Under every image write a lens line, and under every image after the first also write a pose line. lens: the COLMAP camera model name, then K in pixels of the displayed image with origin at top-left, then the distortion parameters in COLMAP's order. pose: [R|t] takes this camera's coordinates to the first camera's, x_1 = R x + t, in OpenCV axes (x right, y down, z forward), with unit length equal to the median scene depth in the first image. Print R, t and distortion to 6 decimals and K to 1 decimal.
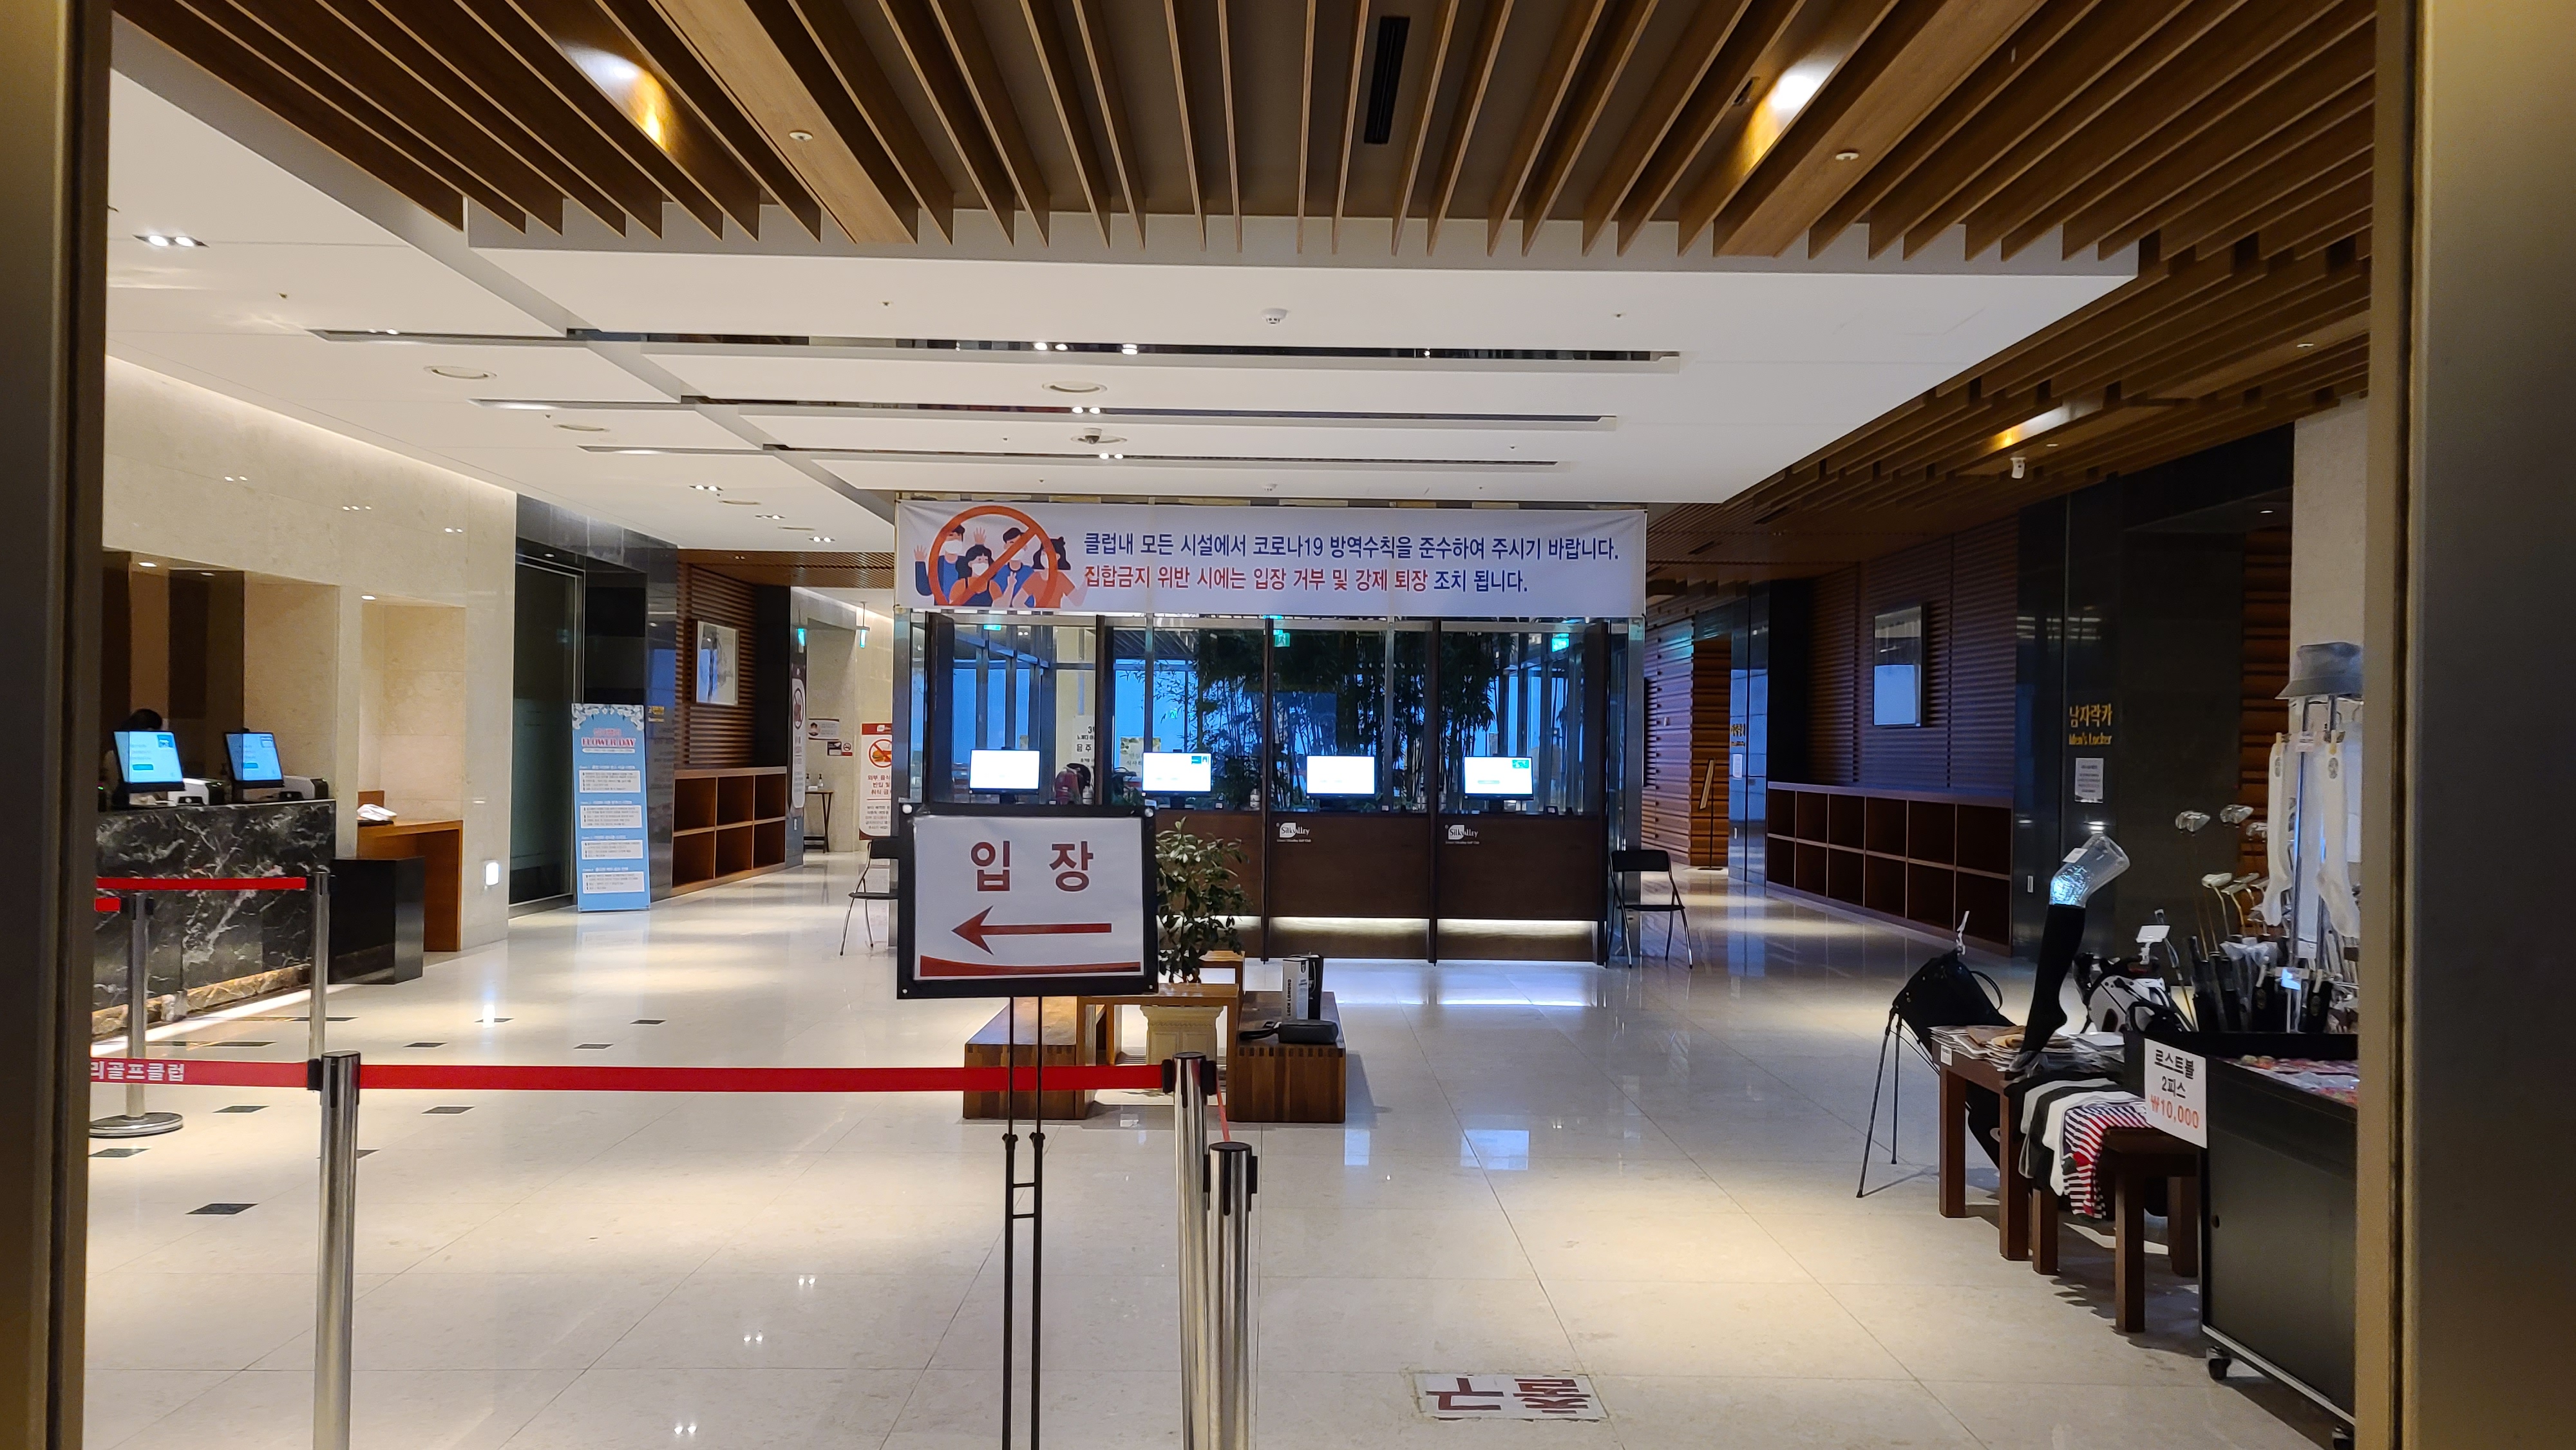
lens RADIAL K [[1913.9, 0, 1289.6], [0, 1913.9, 730.1], [0, 0, 1]] dist [0.007503, 0.003576]
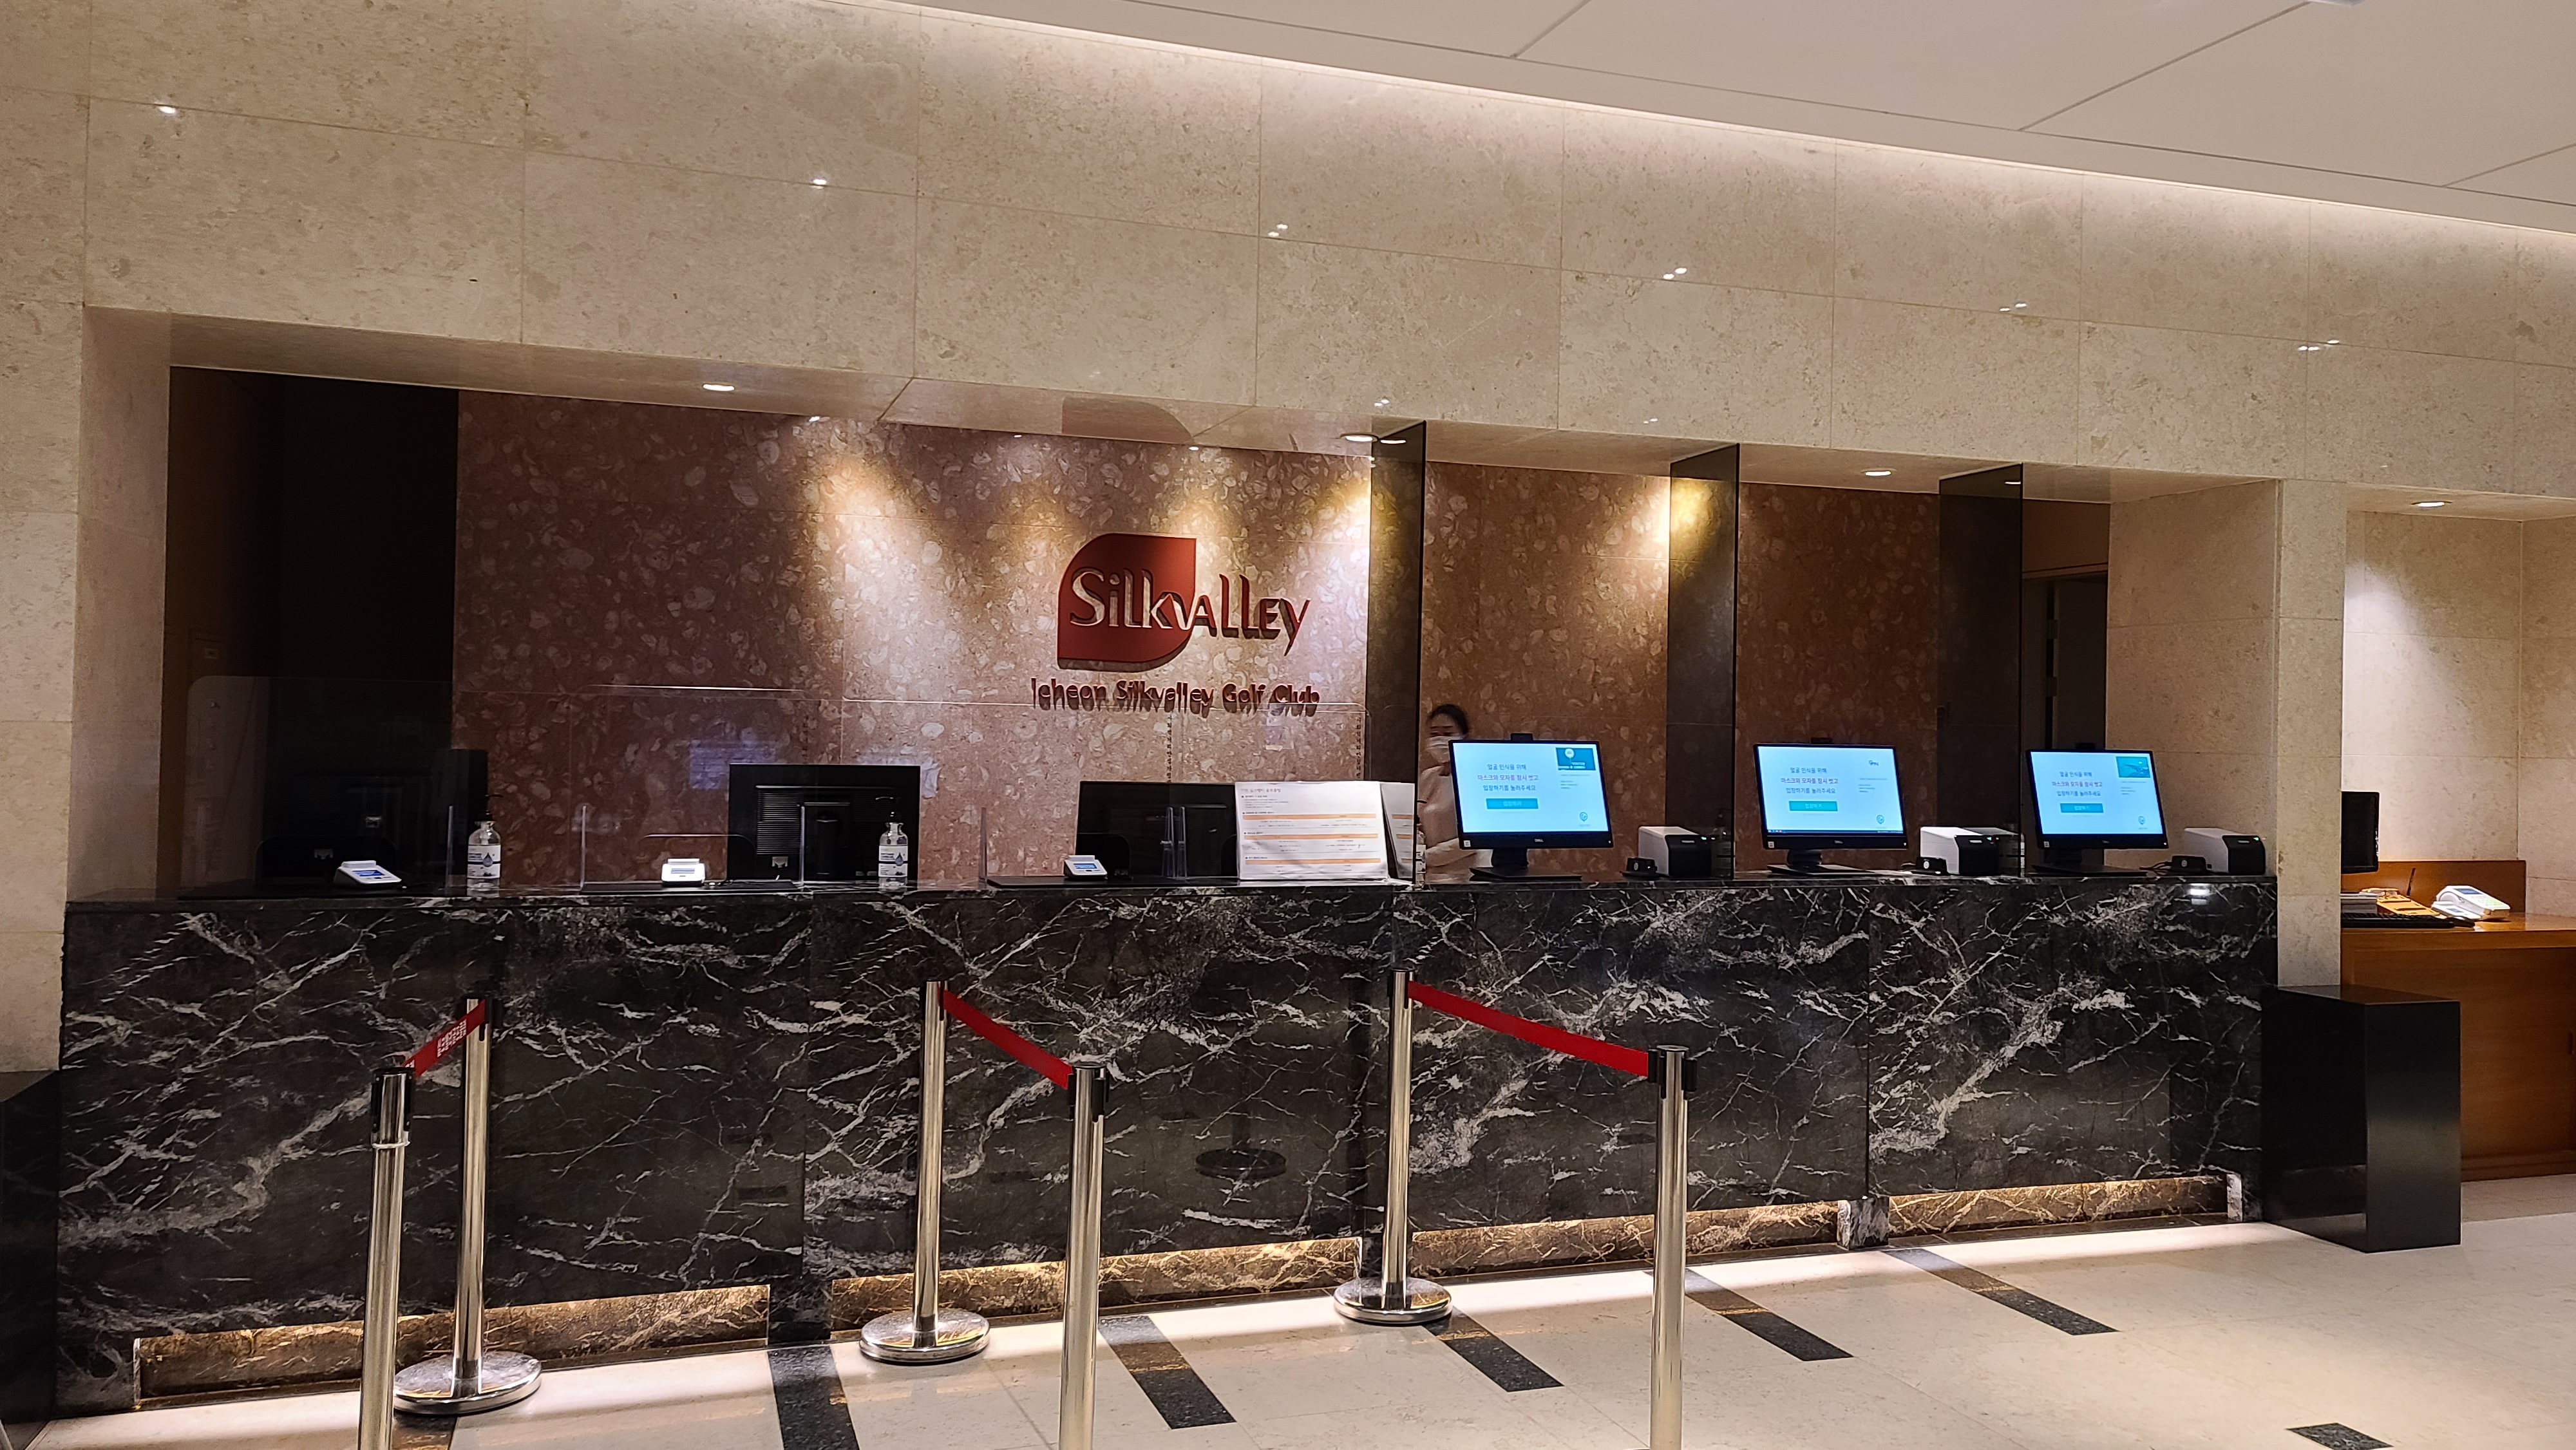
lens RADIAL K [[1913.9, 0, 1288.0], [0, 1913.9, 716.7], [0, 0, 1]] dist [0.007503, 0.003576]
pose [[0.304808, -0.026483, -0.952045, -0.075942], [-0.001420, 0.999600, -0.028261, 0.008178], [0.952413, 0.009966, 0.304649, 0.629271]]
